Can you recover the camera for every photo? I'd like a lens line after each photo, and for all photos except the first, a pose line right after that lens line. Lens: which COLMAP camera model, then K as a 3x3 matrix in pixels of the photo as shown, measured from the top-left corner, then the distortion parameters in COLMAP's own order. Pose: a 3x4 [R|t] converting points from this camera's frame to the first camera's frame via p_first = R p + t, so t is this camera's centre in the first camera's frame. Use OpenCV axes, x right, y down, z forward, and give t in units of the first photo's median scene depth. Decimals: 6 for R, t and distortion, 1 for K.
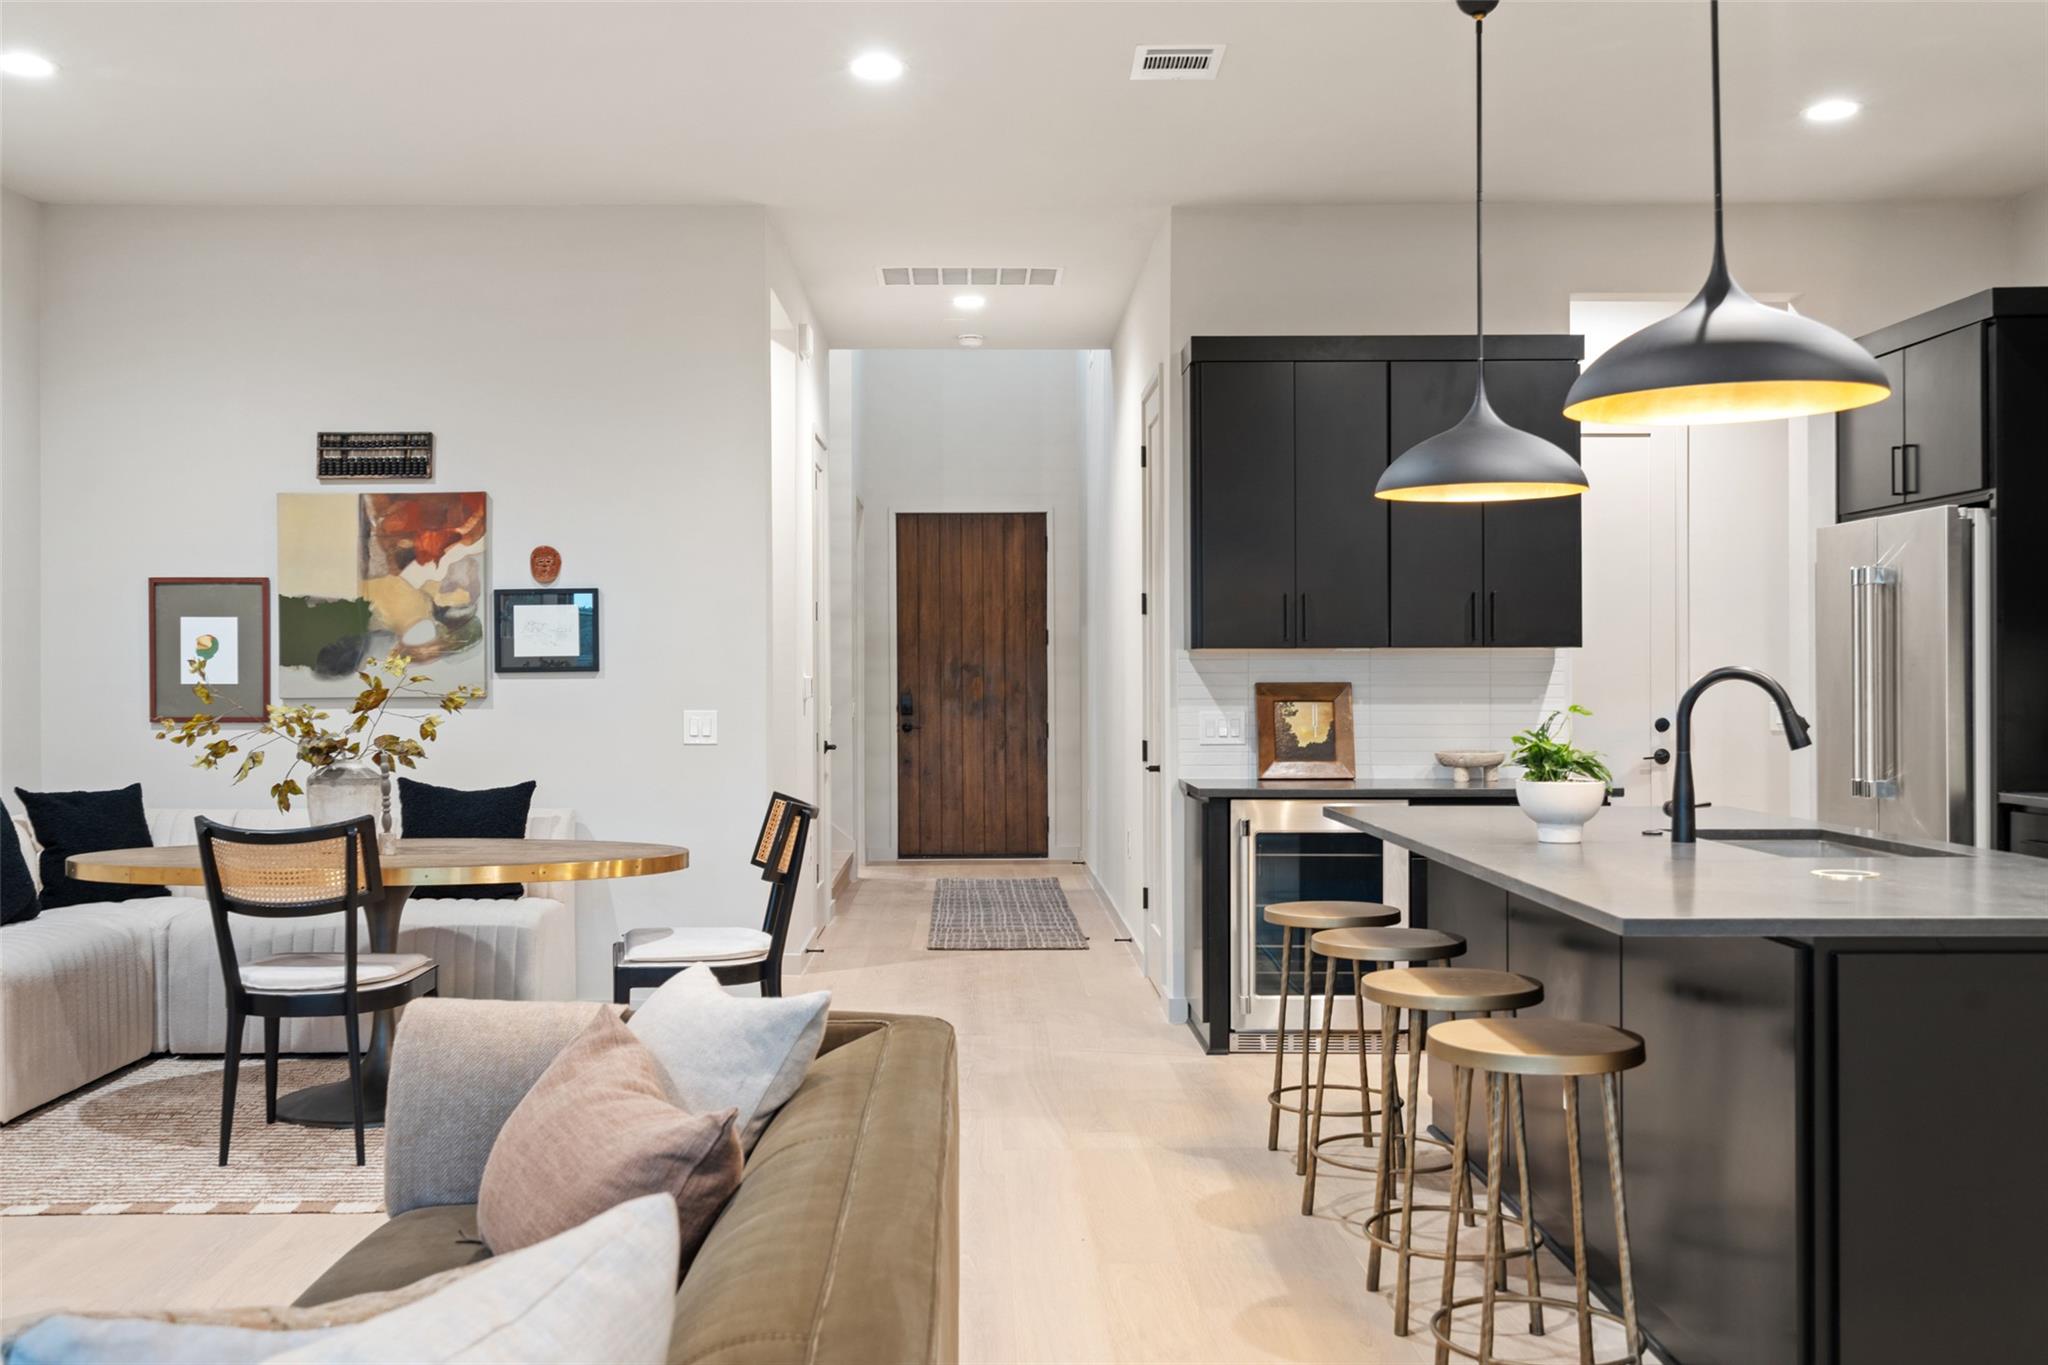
lens RADIAL K [[1956.5, 0, 1022.8], [0, 1956.5, 683.9], [0, 0, 1]] dist [0.041714, 0.000000]
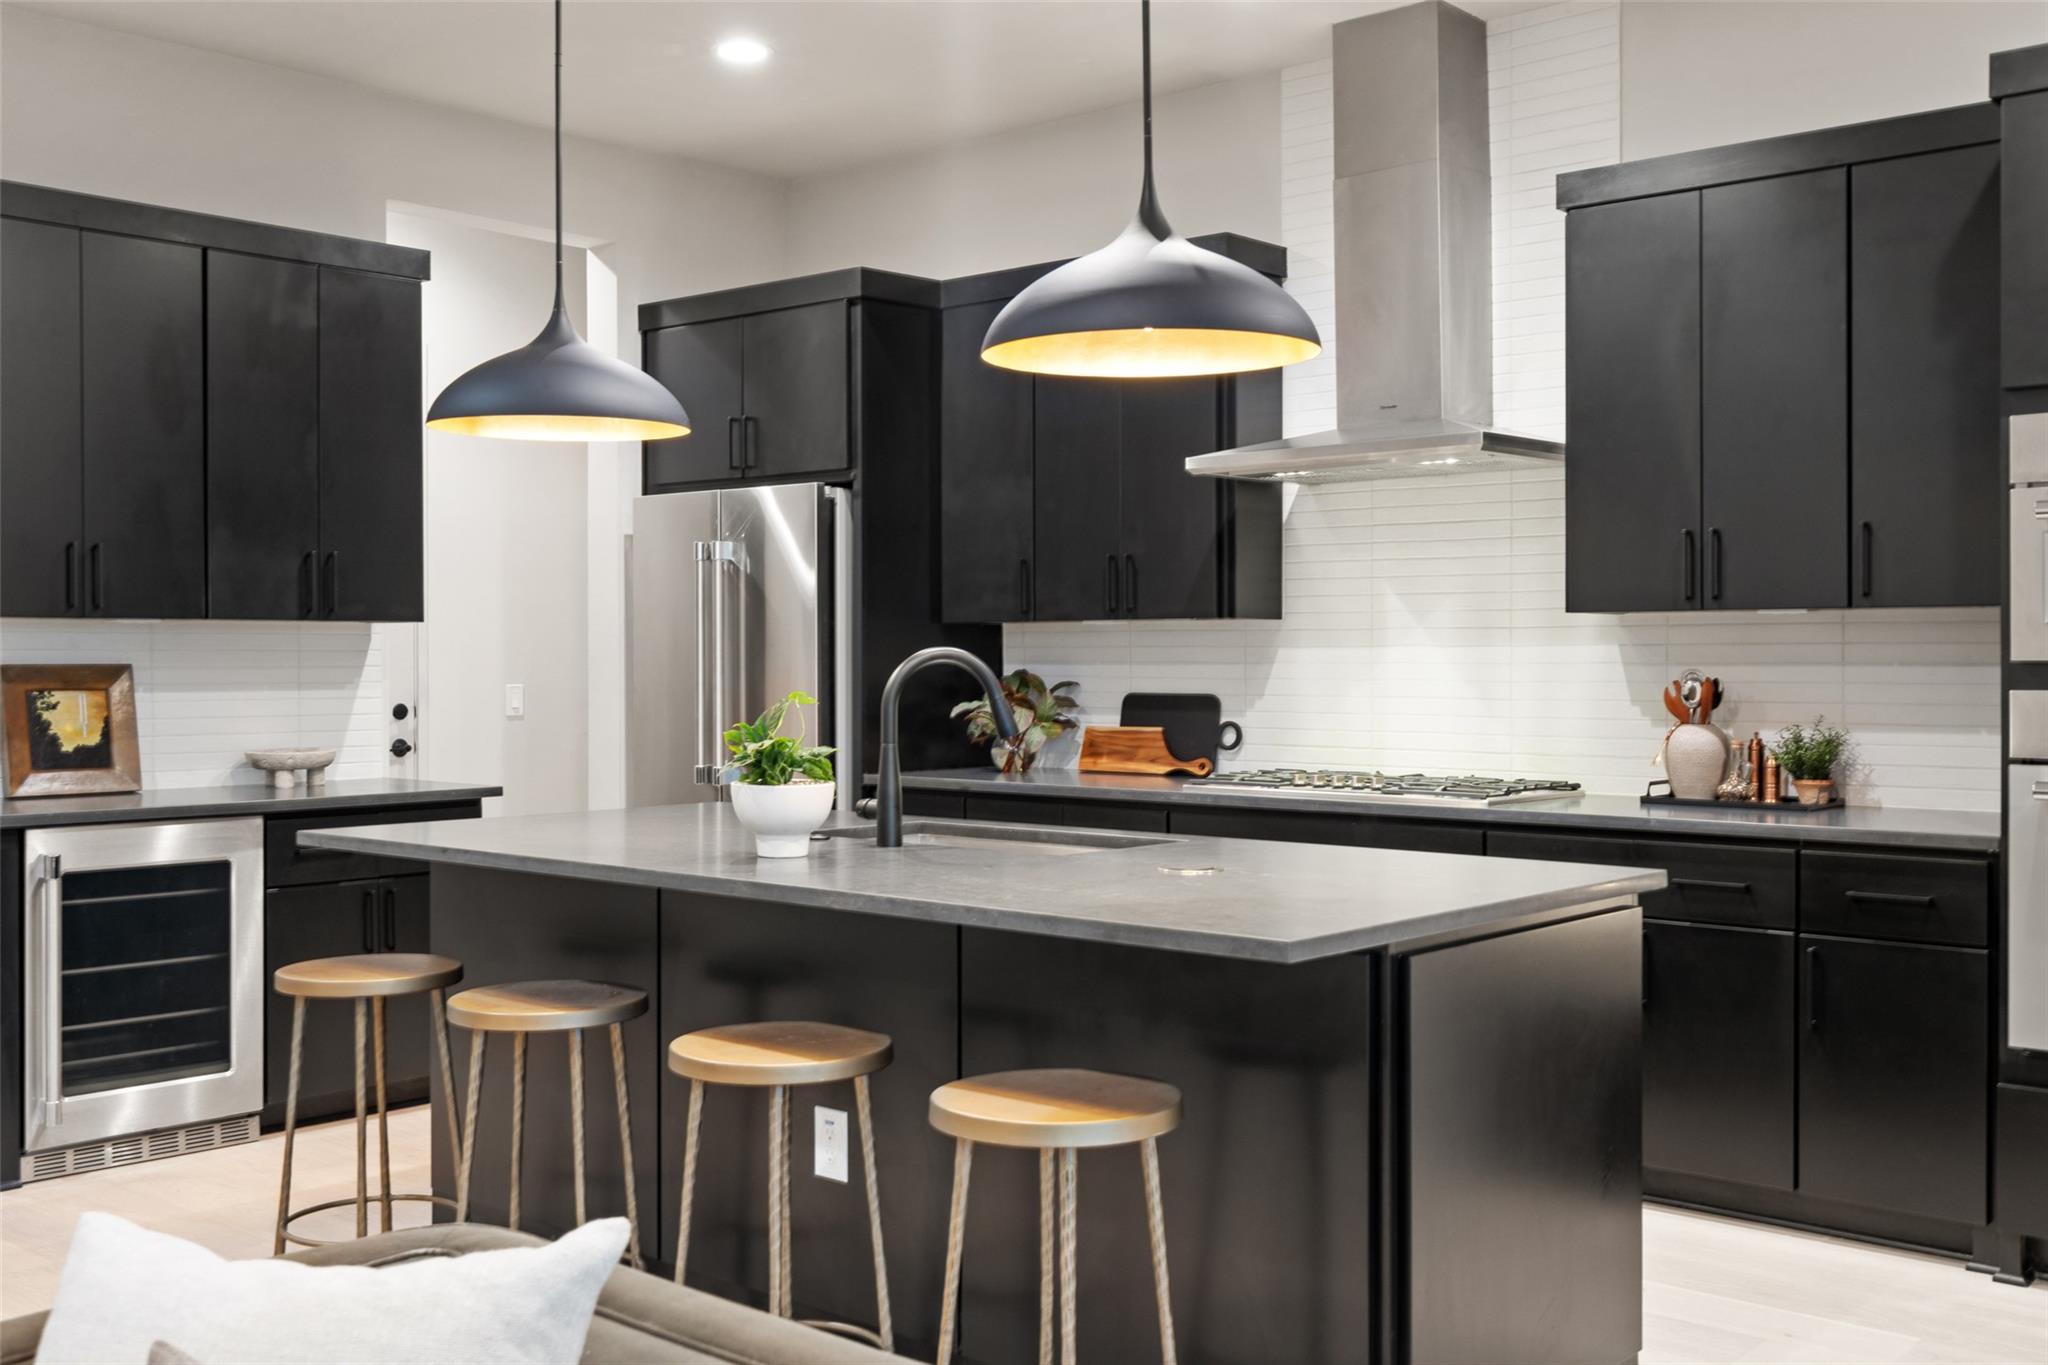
lens RADIAL K [[2044.8, 0, 1024.0], [0, 2044.8, 676.5], [0, 0, 1]] dist [0.025694, 0.000000]
pose [[0.678672, -0.005306, 0.734423, -0.196021], [0.000732, 0.999978, 0.006548, -0.000988], [-0.734442, -0.003907, 0.678661, 0.224340]]
